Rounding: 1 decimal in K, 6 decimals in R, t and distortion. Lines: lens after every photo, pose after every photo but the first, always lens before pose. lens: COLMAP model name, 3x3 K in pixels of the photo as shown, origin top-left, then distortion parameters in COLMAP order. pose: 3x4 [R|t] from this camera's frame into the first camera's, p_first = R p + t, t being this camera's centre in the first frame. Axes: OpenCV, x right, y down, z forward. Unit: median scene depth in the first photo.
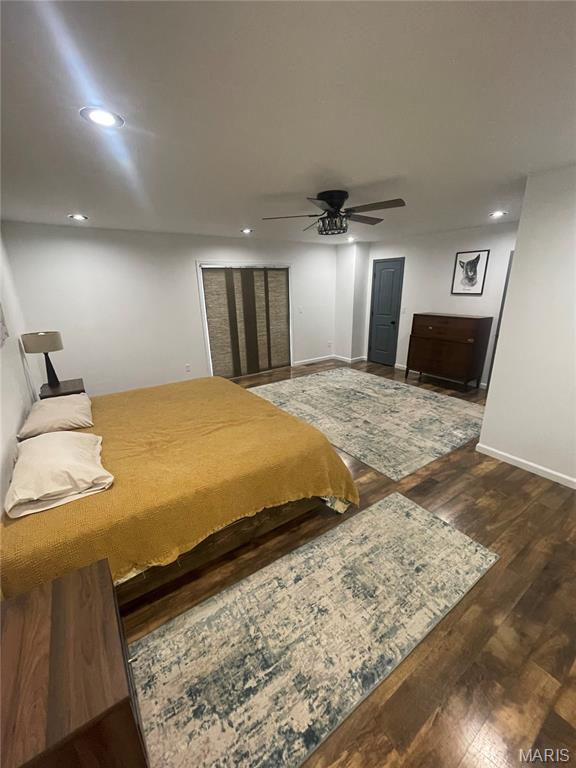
lens RADIAL K [[308.7, 0, 288.5], [0, 308.7, 386.7], [0, 0, 1]] dist [0.001205, 0.000039]
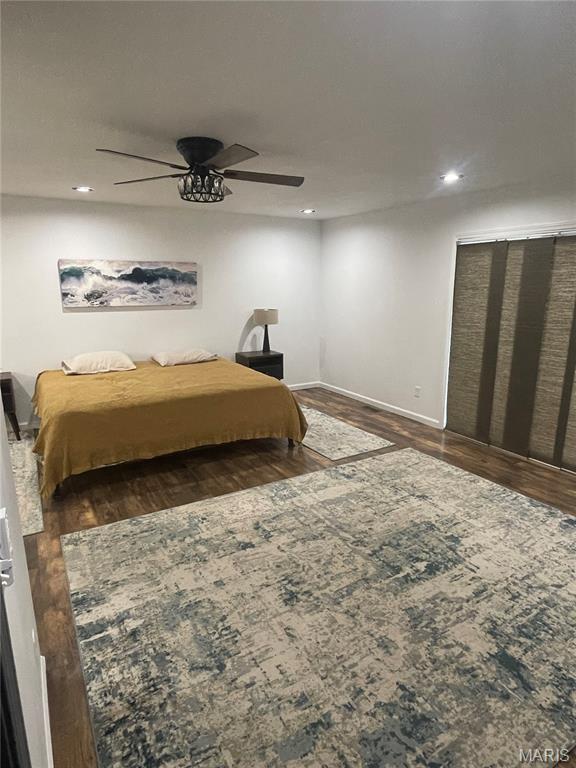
lens RADIAL K [[451.4, 0, 288.3], [0, 451.4, 381.6], [0, 0, 1]] dist [-0.002164, -0.000711]
pose [[-0.070498, 0.242315, -0.967633, 0.740009], [-0.308410, 0.917223, 0.252160, -0.277375], [0.948638, 0.316204, 0.010070, 0.811329]]
